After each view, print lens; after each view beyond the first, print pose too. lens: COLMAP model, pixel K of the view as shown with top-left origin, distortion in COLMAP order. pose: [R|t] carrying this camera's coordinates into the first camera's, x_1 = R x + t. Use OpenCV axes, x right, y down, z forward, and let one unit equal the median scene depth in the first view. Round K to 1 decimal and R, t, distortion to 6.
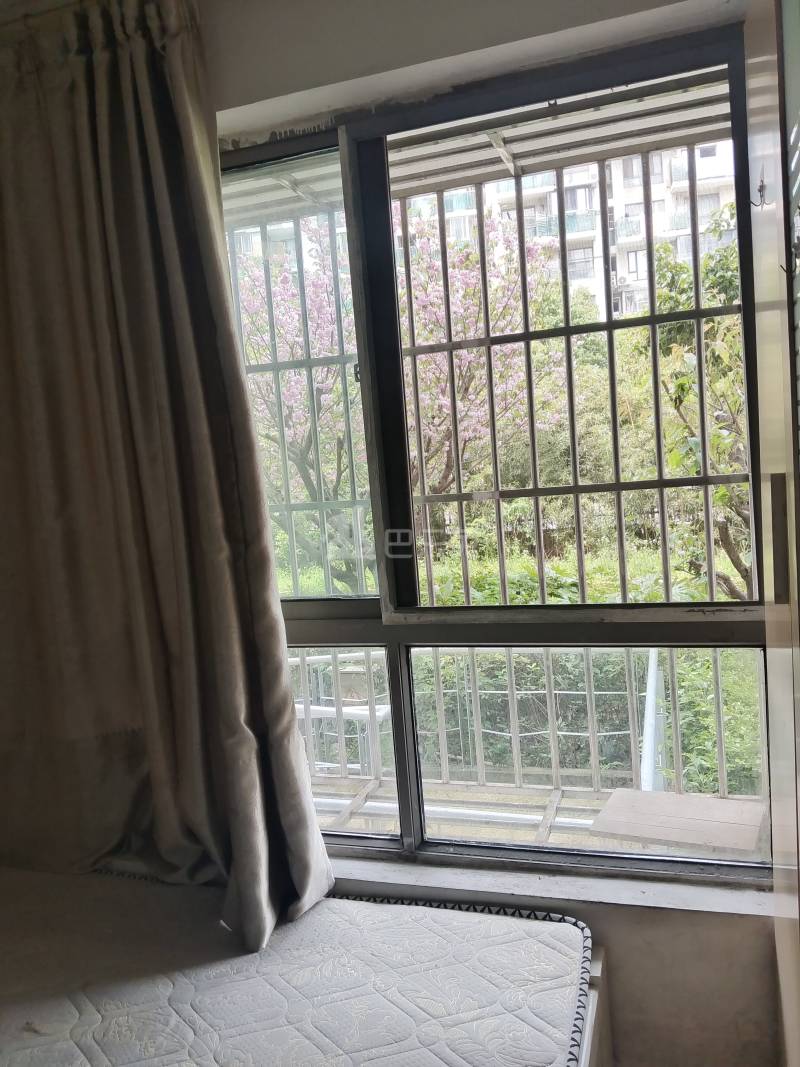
lens RADIAL K [[859.8, 0, 381.1], [0, 859.8, 530.9], [0, 0, 1]] dist [0.083146, -0.173665]
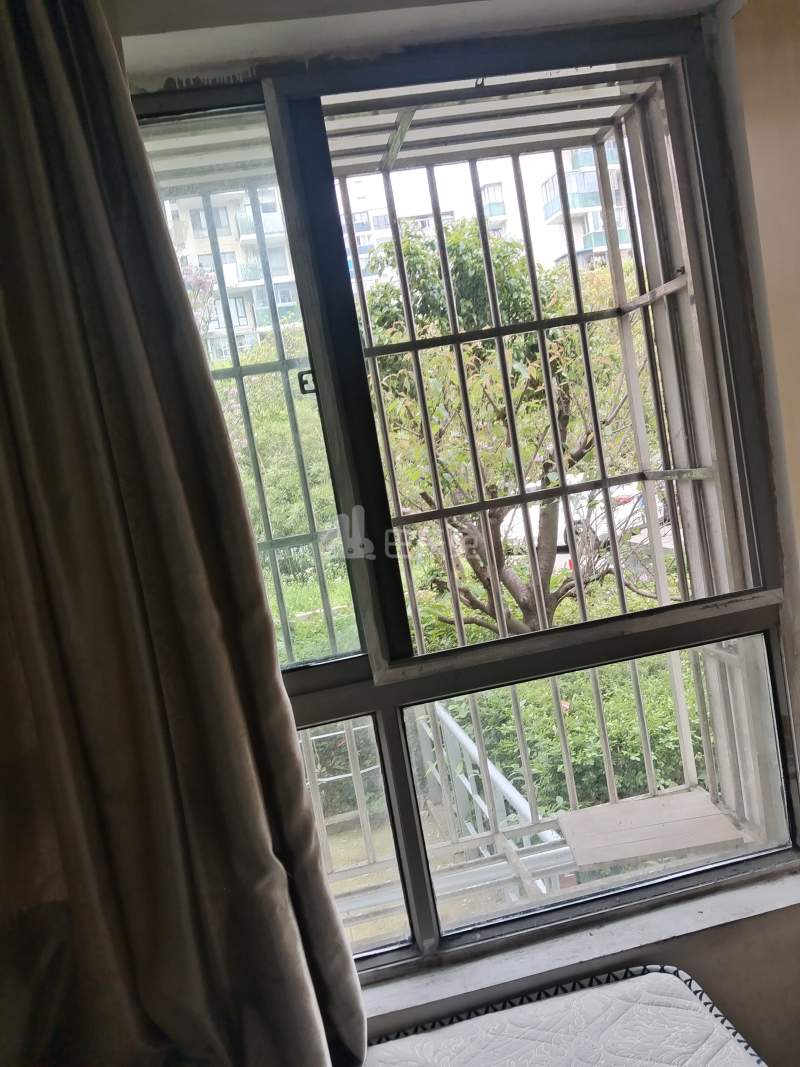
lens RADIAL K [[859.8, 0, 381.1], [0, 859.8, 530.9], [0, 0, 1]] dist [0.083146, -0.173665]
pose [[0.880629, -0.112248, 0.460319, -0.362119], [0.138135, 0.990151, -0.022817, -0.018247], [-0.453224, 0.083679, 0.887460, 0.267744]]
